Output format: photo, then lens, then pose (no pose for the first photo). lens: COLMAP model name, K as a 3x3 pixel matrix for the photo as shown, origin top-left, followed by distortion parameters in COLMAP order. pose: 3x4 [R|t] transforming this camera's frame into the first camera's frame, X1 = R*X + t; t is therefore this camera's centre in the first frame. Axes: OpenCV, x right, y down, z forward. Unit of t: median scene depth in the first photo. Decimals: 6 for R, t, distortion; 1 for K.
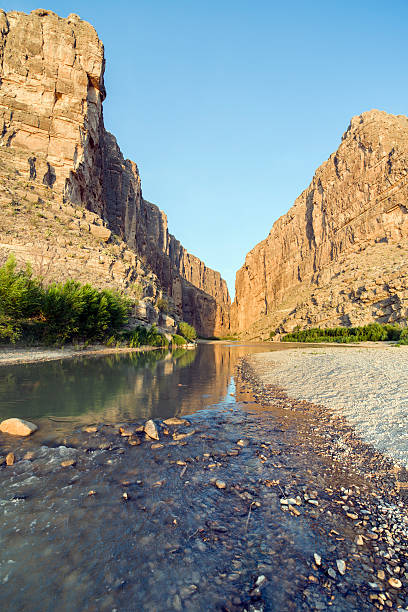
lens RADIAL K [[262.9, 0, 204.0], [0, 262.9, 306.0], [0, 0, 1]] dist [0.003012, 0.000399]
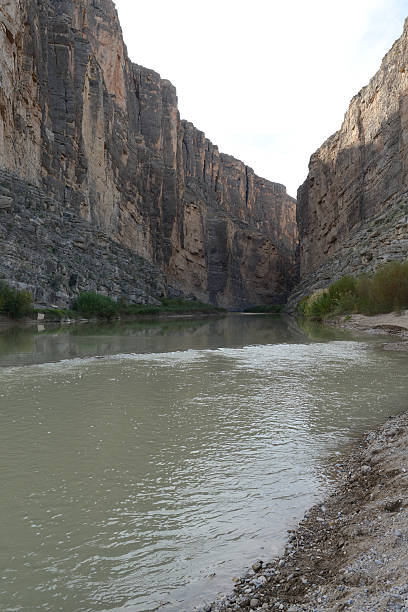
lens RADIAL K [[497.3, 0, 205.3], [0, 497.3, 314.9], [0, 0, 1]] dist [-0.080507, 0.070350]
pose [[0.991171, -0.019038, -0.131216, 0.188186], [0.036181, 0.990915, 0.129530, -0.026626], [0.127558, -0.133133, 0.982855, -0.233340]]
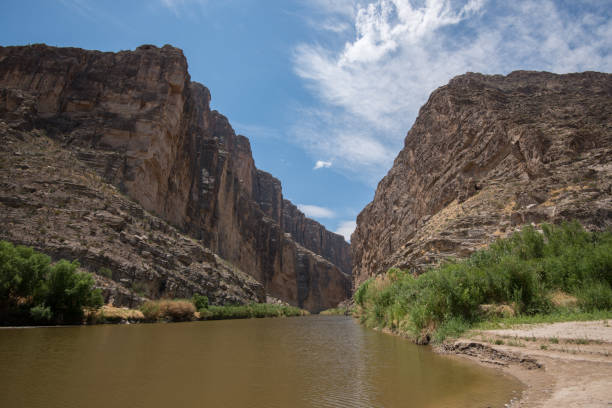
lens RADIAL K [[286.9, 0, 306.0], [0, 286.9, 208.1], [0, 0, 1]] dist [-0.037920, -0.001076]
pose [[0.993900, -0.059005, -0.093171, 0.201303], [0.036508, 0.973234, -0.226898, -0.005408], [0.104066, 0.222113, 0.969452, -0.051463]]
